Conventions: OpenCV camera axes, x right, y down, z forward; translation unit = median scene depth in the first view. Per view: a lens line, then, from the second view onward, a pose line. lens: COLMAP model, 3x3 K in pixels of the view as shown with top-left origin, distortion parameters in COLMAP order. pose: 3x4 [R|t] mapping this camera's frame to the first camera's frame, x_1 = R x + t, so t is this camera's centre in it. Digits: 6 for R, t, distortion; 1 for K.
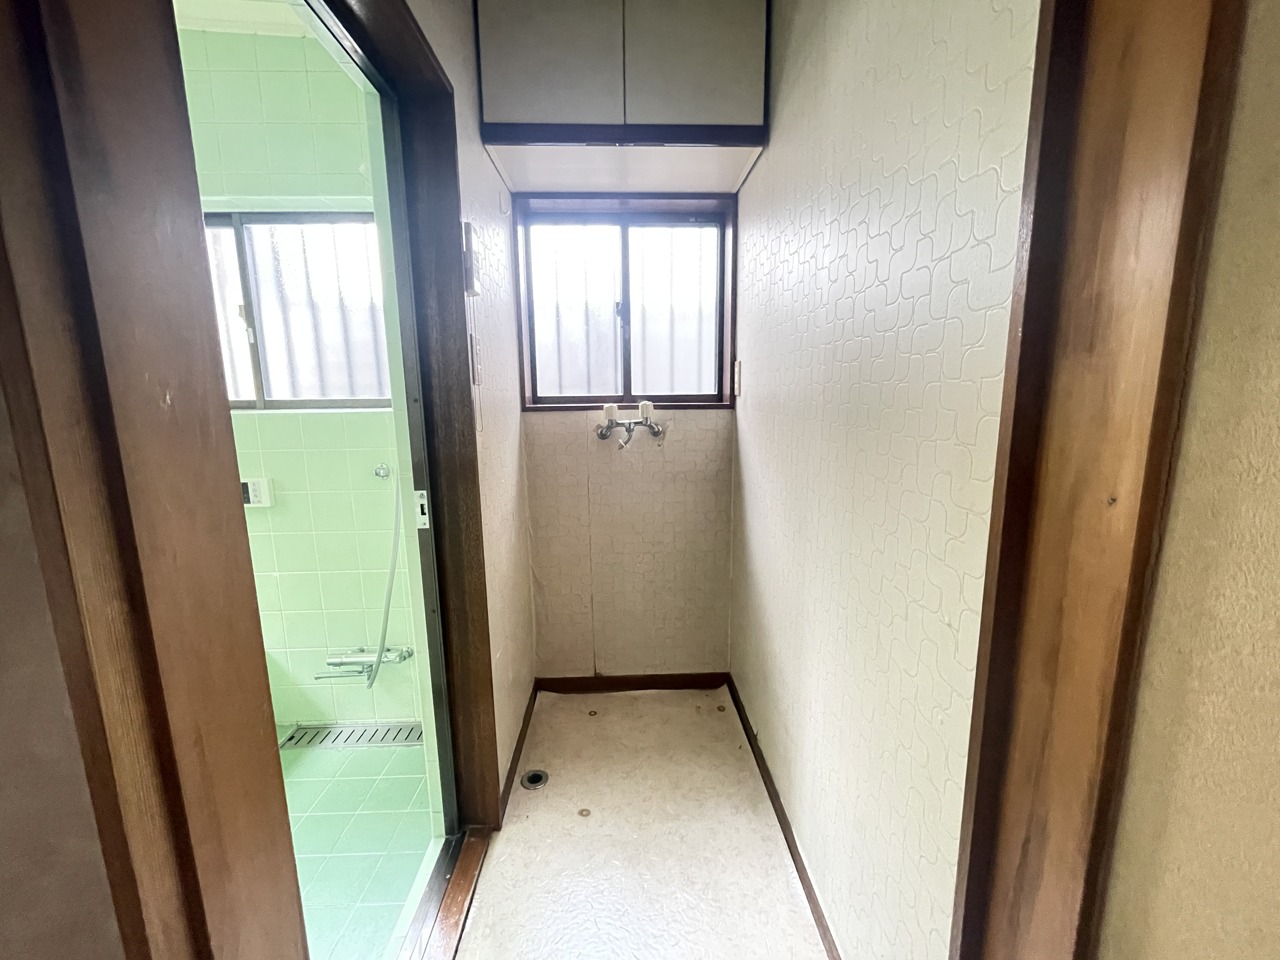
lens RADIAL K [[521.2, 0, 649.5], [0, 521.2, 474.8], [0, 0, 1]] dist [-0.001756, -0.000030]
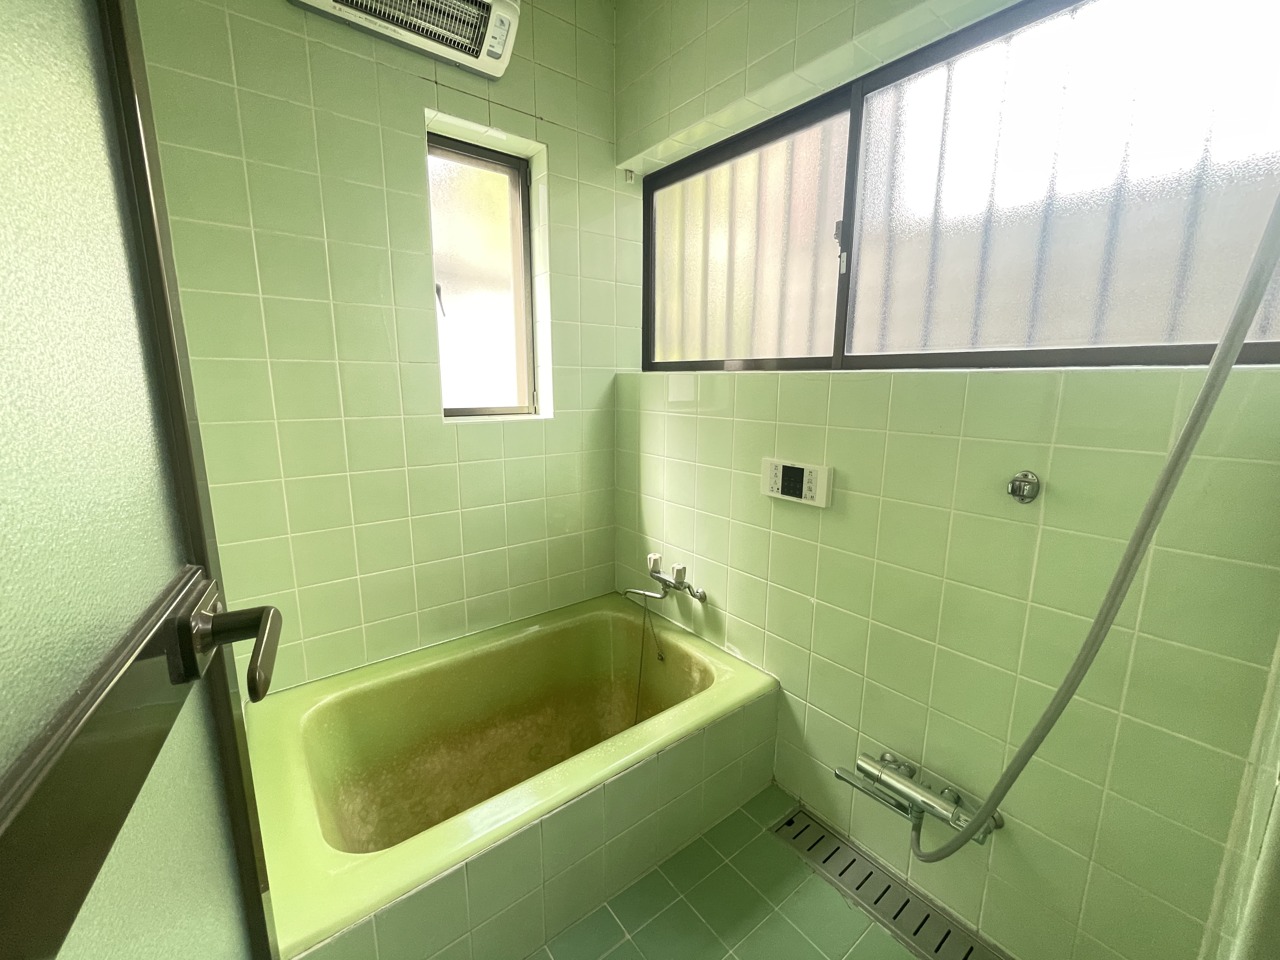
lens RADIAL K [[521.2, 0, 641.6], [0, 521.2, 480.4], [0, 0, 1]] dist [-0.001756, -0.000030]
pose [[0.591251, 0.166314, -0.789153, -0.323441], [-0.146929, 0.984343, 0.097367, -0.006889], [0.792991, 0.058381, 0.606430, 0.374270]]
